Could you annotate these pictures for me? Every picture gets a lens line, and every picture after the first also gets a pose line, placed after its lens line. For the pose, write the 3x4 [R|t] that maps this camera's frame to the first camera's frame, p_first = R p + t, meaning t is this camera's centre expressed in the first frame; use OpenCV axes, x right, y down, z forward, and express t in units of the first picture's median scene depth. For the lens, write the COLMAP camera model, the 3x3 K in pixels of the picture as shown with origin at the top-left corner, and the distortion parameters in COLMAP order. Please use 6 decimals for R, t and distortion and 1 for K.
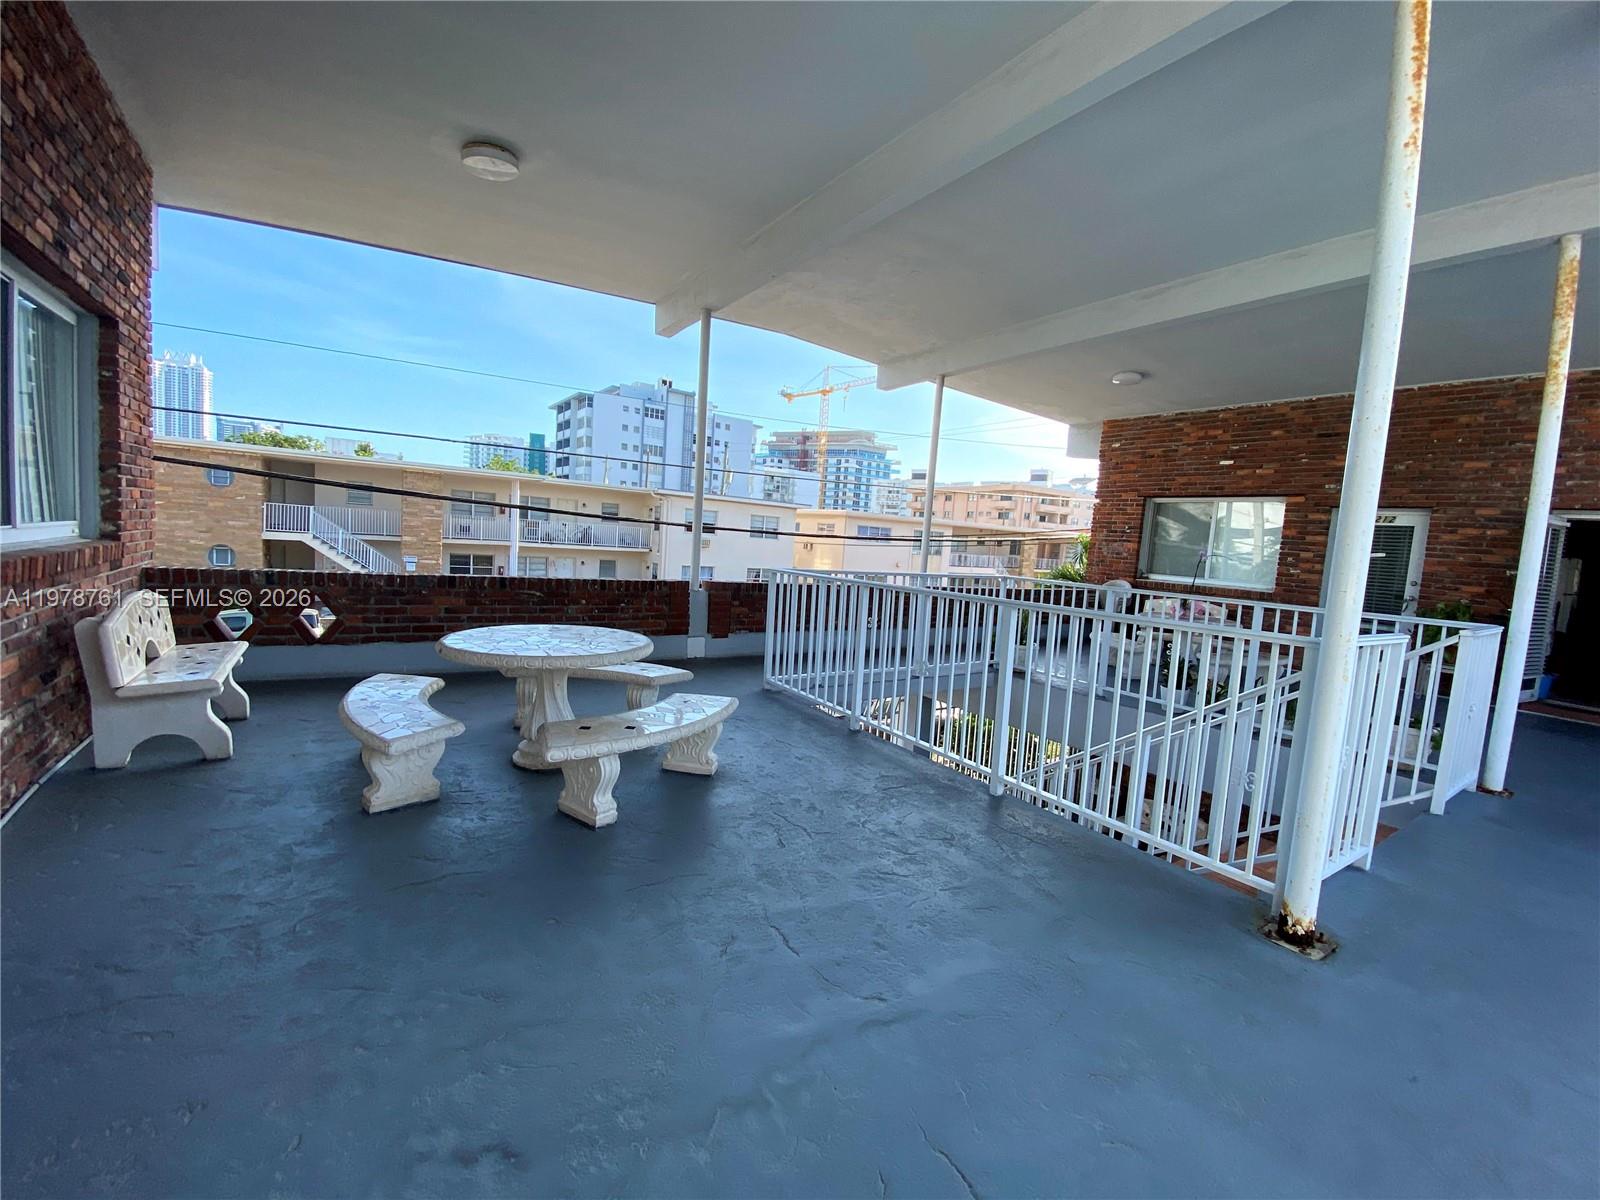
lens RADIAL K [[641.0, 0, 814.8], [0, 641.0, 598.1], [0, 0, 1]] dist [0.024418, -0.024427]
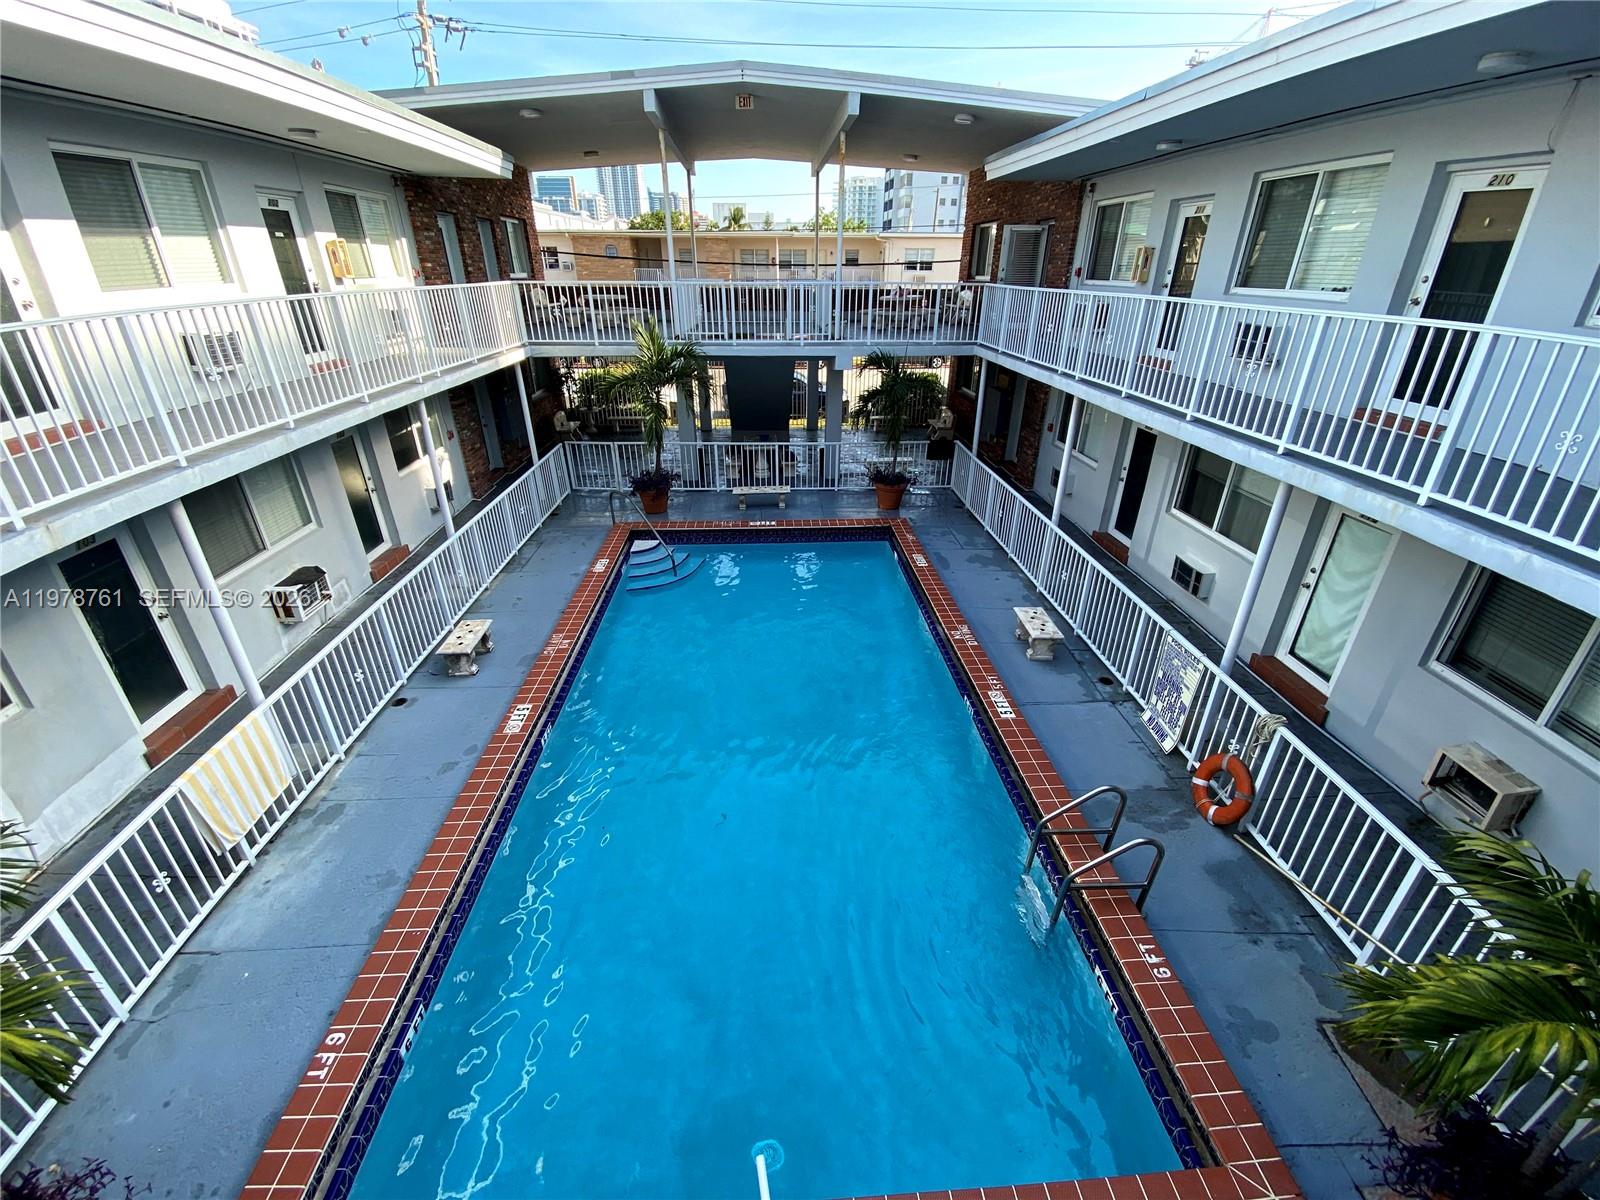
lens RADIAL K [[652.8, 0, 802.9], [0, 652.8, 596.4], [0, 0, 1]] dist [0.016798, -0.018711]
pose [[0.851369, 0.175631, -0.494292, 0.123716], [0.004410, 0.939856, 0.341543, 0.017820], [0.524549, -0.292959, 0.799390, -0.091456]]
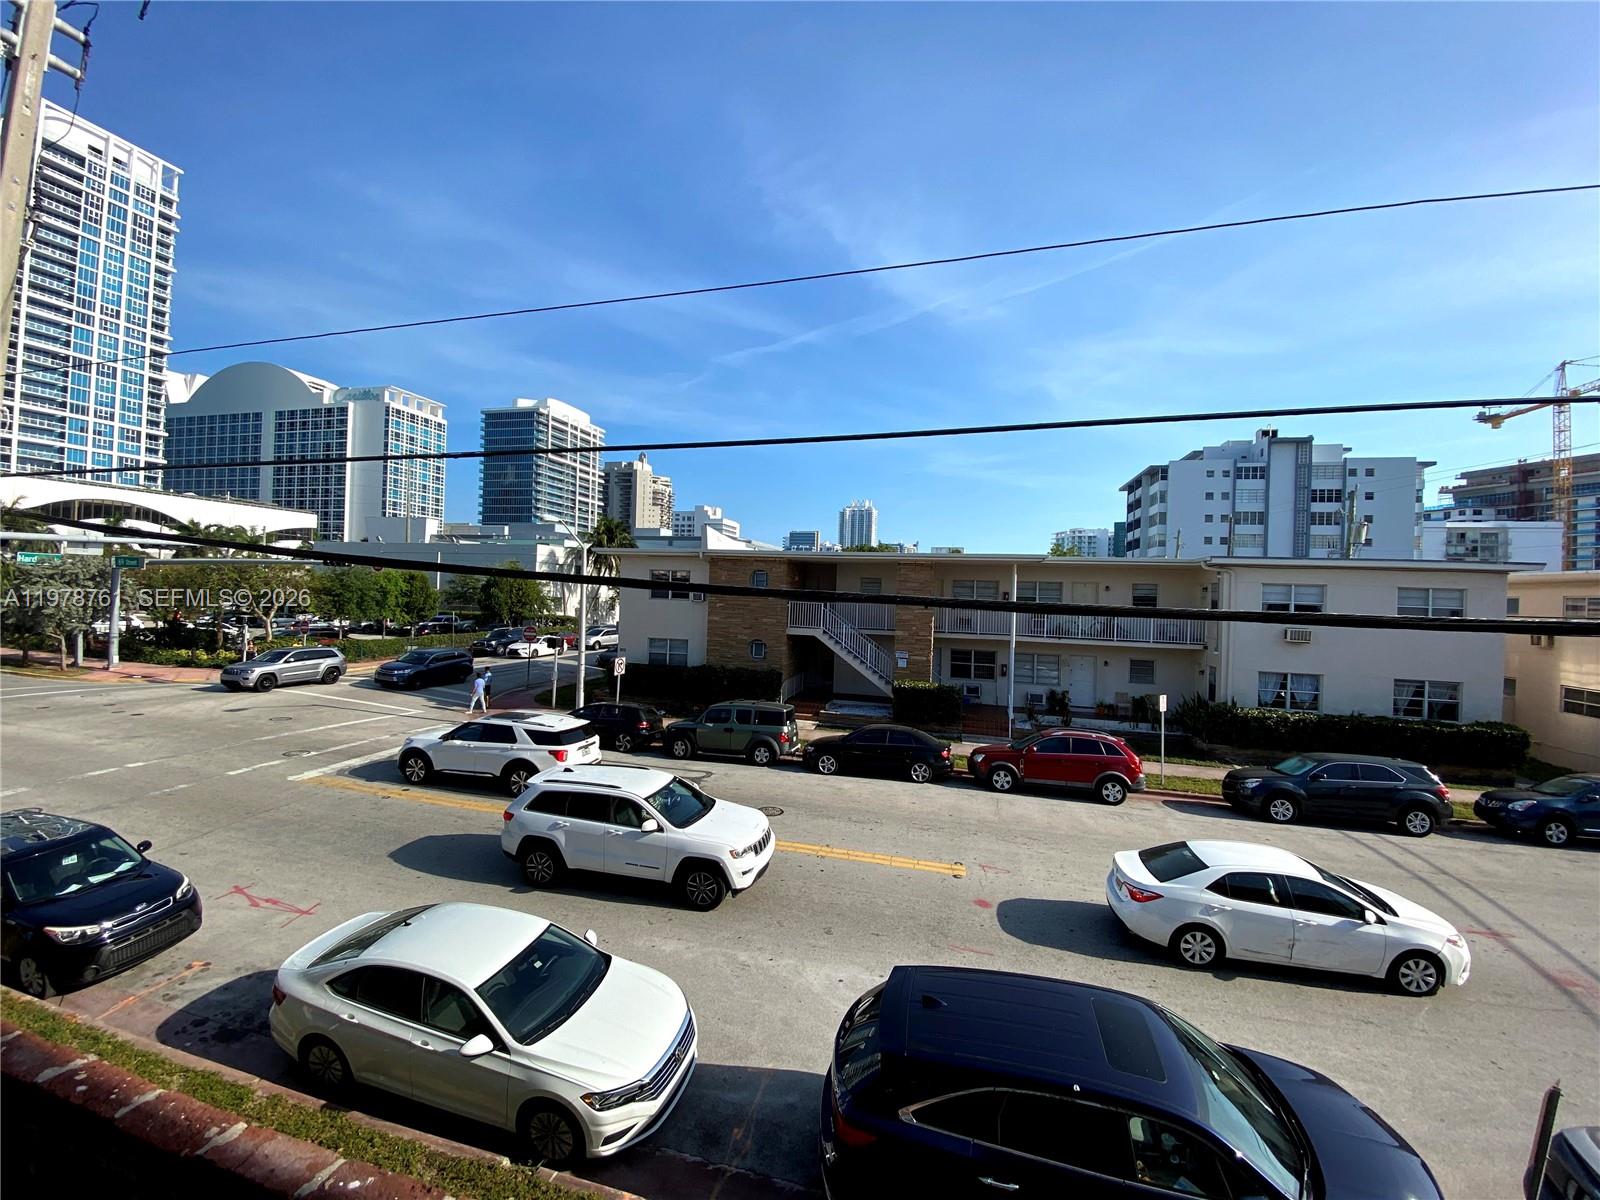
lens RADIAL K [[648.4, 0, 806.8], [0, 648.4, 594.8], [0, 0, 1]] dist [0.020539, -0.020474]
pose [[0.650092, -0.050343, -0.758186, -0.000458], [-0.060086, 0.991273, -0.117338, -0.008135], [0.757477, 0.121837, 0.641393, 0.080180]]
